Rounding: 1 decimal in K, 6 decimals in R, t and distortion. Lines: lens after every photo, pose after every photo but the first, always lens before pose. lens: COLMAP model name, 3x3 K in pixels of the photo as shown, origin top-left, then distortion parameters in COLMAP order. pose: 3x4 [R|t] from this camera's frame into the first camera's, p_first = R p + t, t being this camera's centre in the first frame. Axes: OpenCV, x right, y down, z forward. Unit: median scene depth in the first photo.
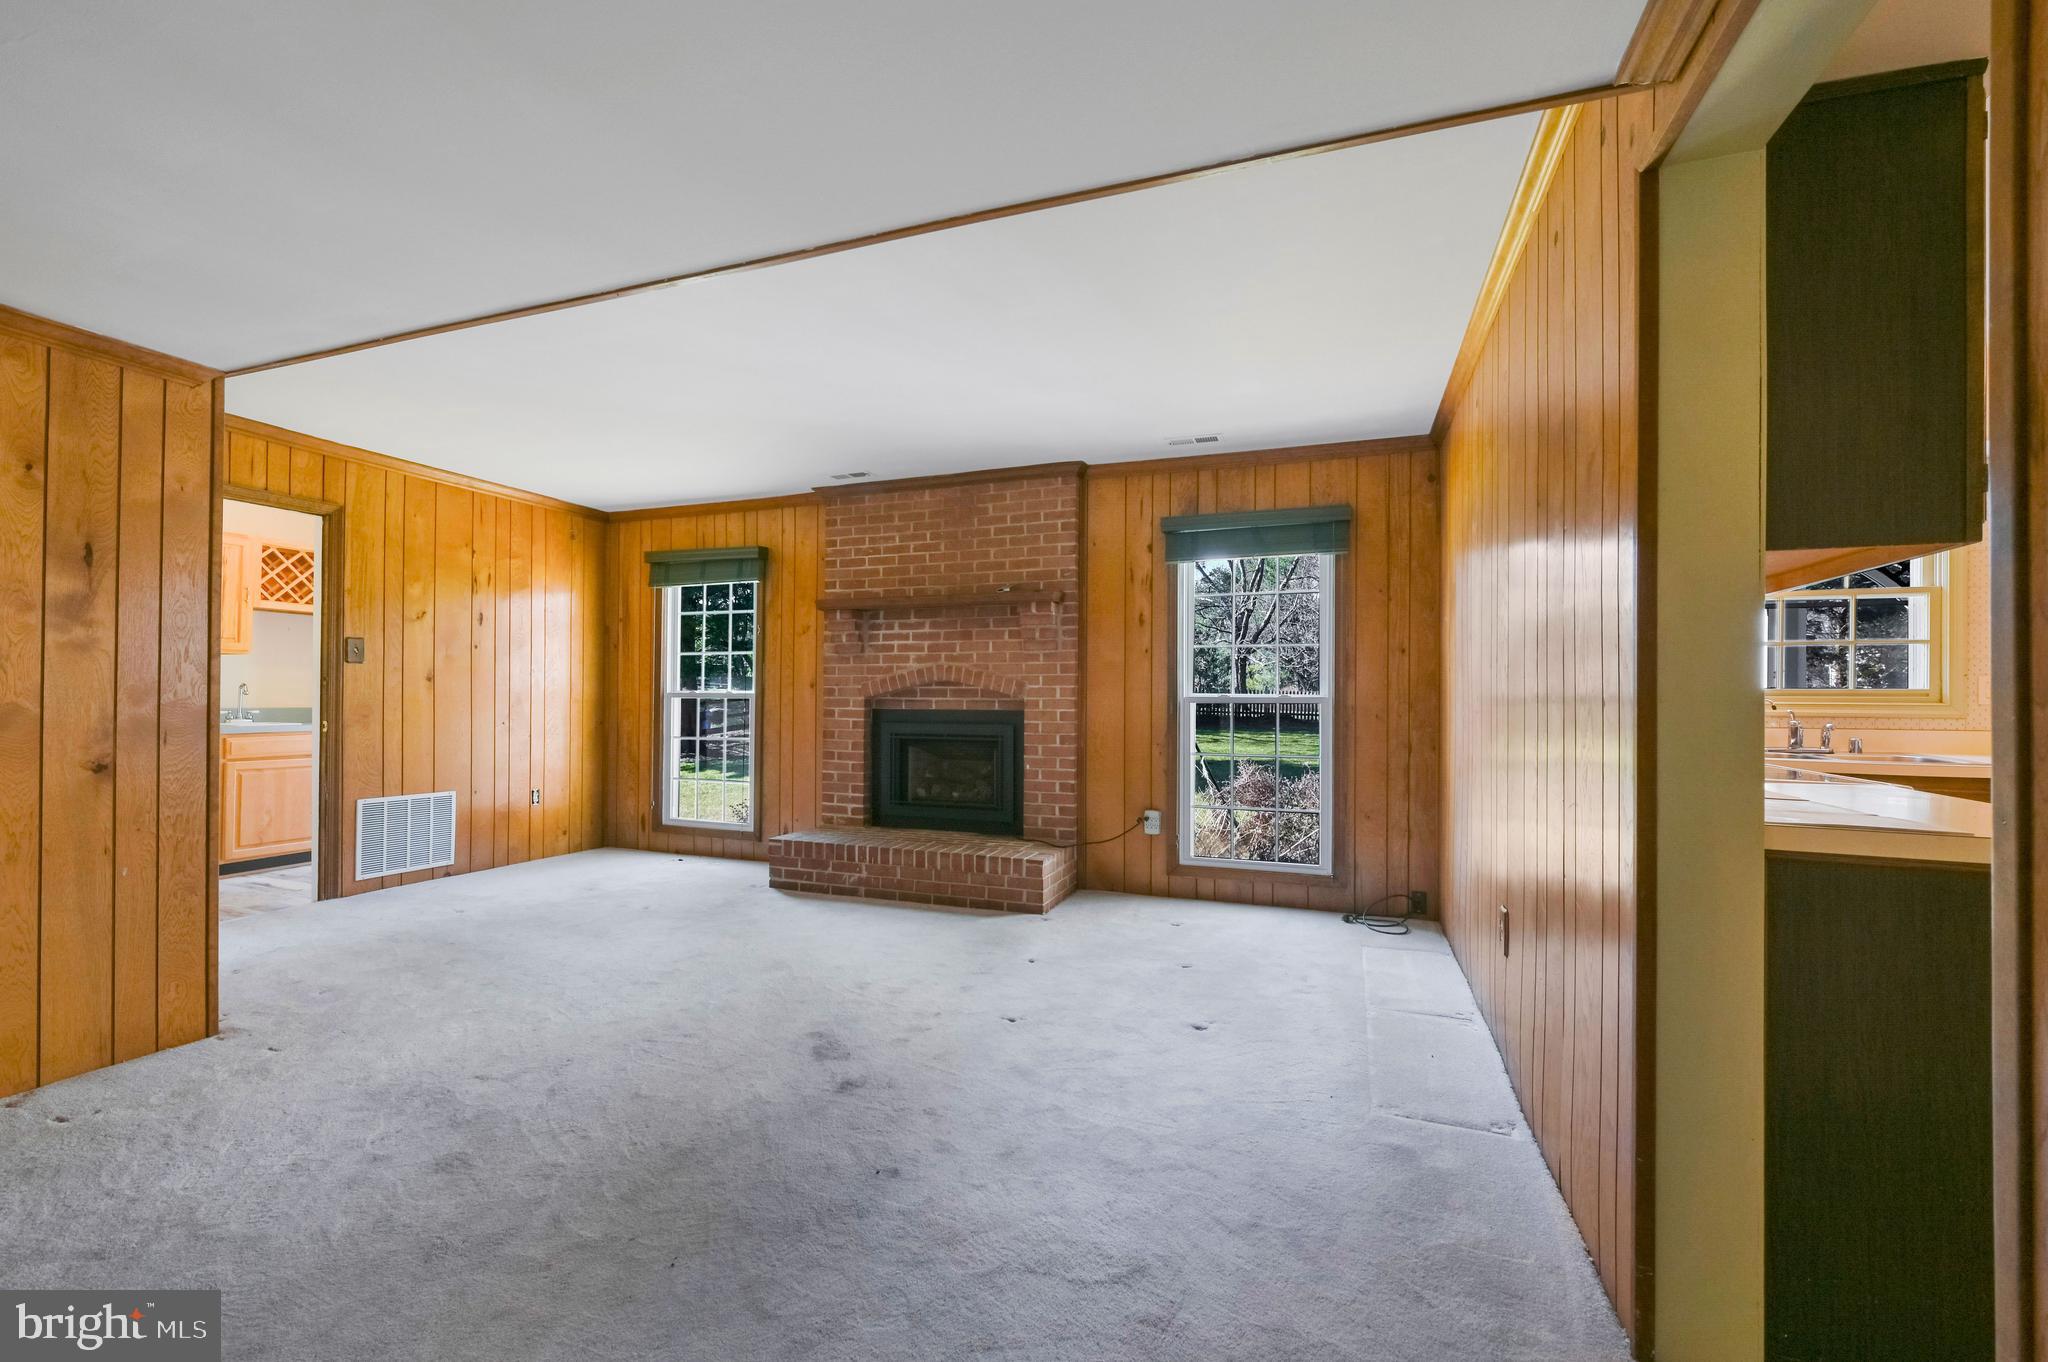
lens RADIAL K [[834.3, 0, 1034.7], [0, 834.3, 700.8], [0, 0, 1]] dist [-0.008015, -0.000516]
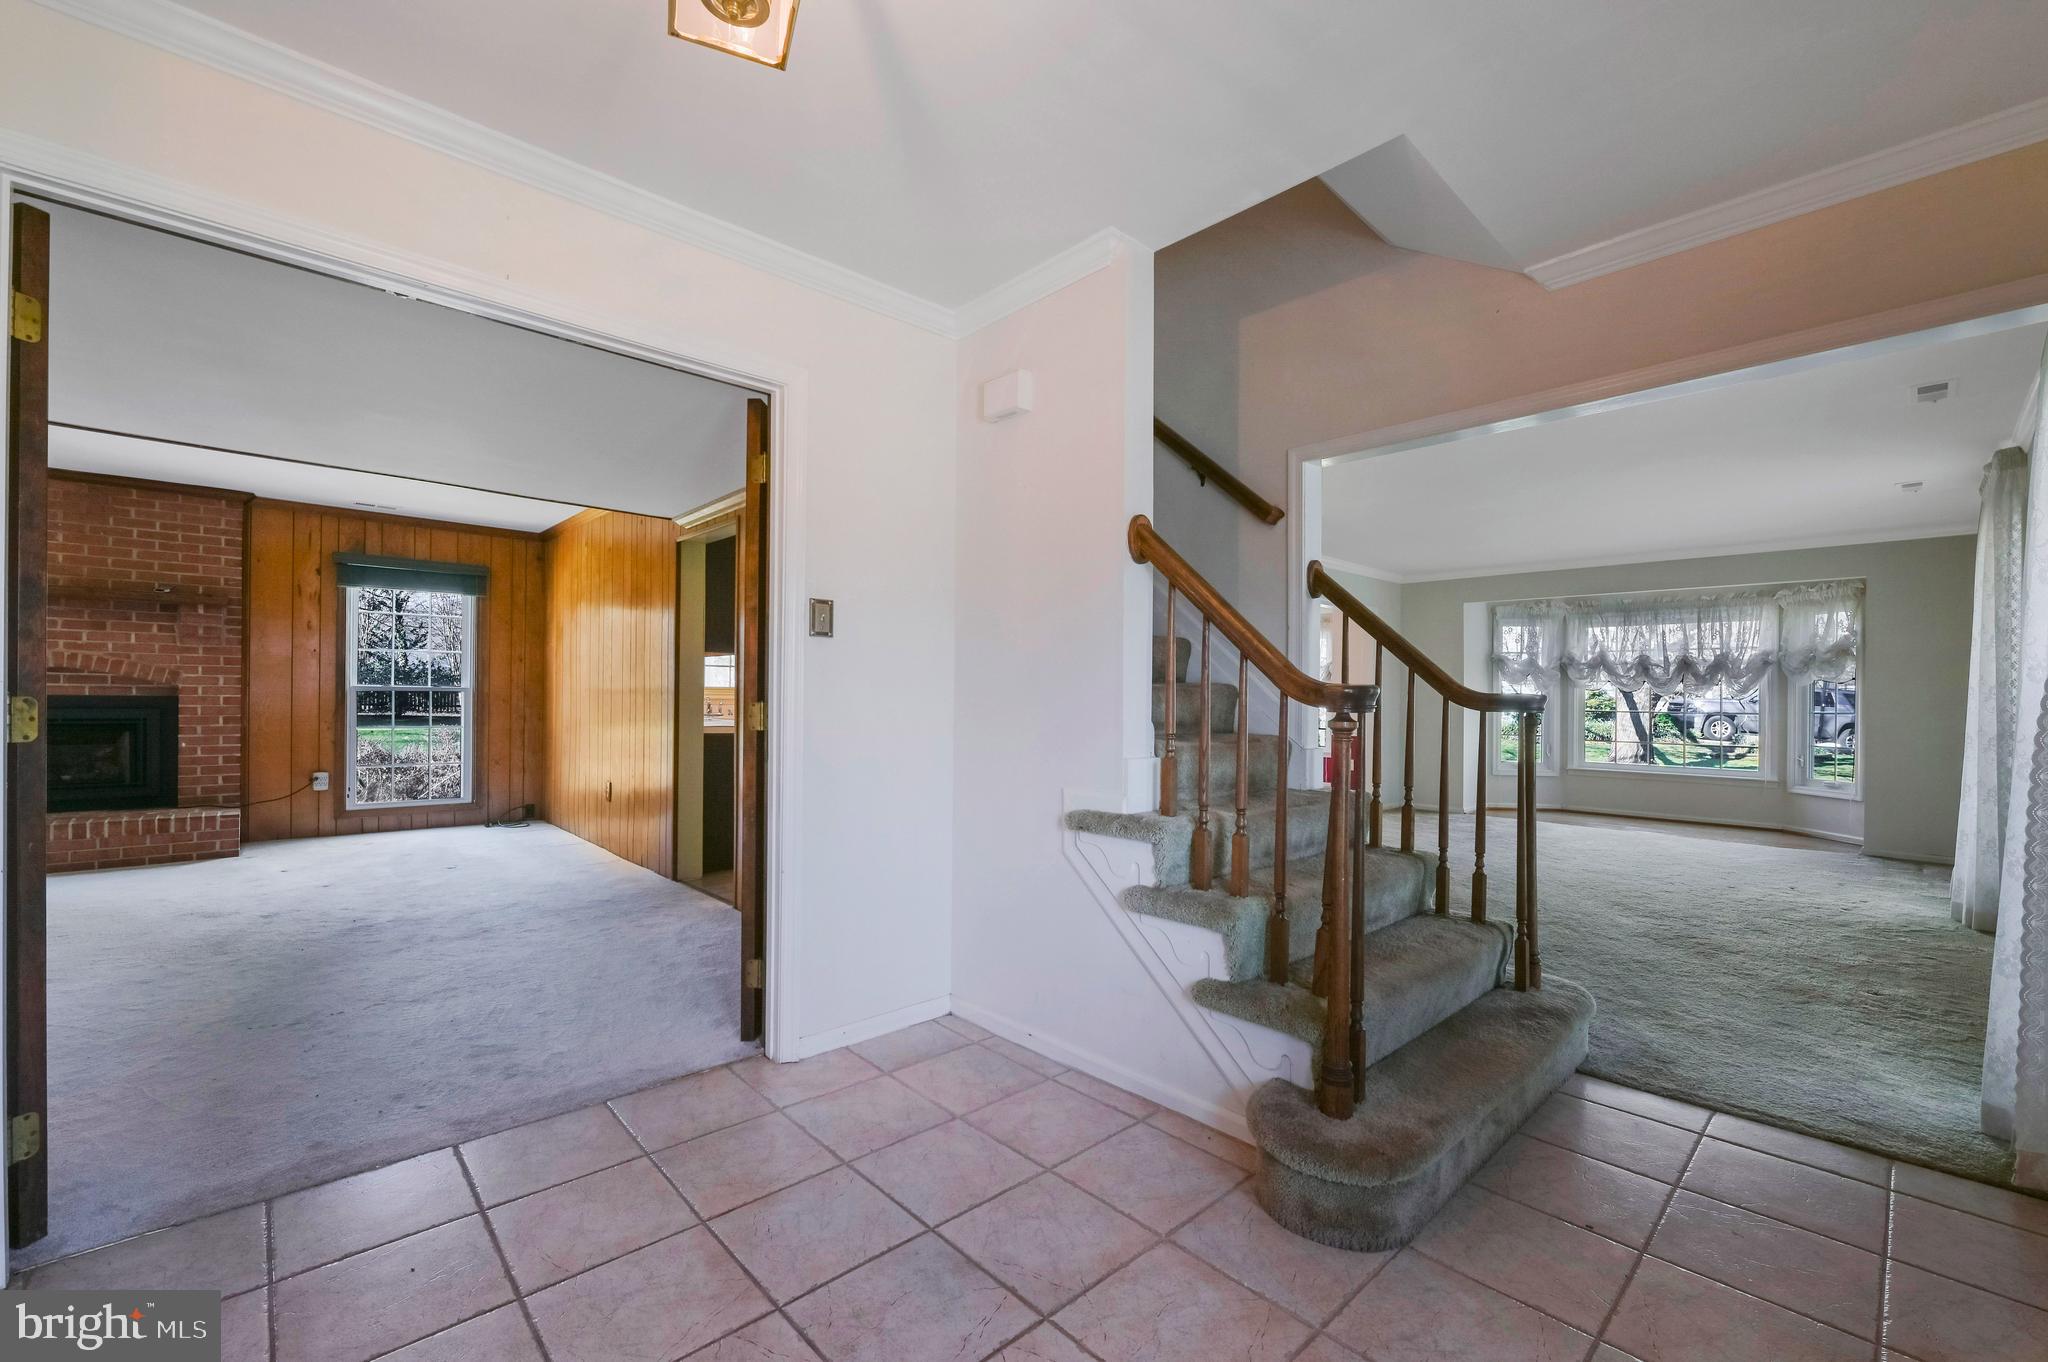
lens RADIAL K [[834.3, 0, 1028.1], [0, 834.3, 698.0], [0, 0, 1]] dist [-0.008015, -0.000516]
pose [[0.444004, -0.000779, 0.896025, -0.530518], [-0.011866, 0.999907, 0.006749, -0.007250], [-0.895946, -0.013629, 0.443953, -0.571348]]
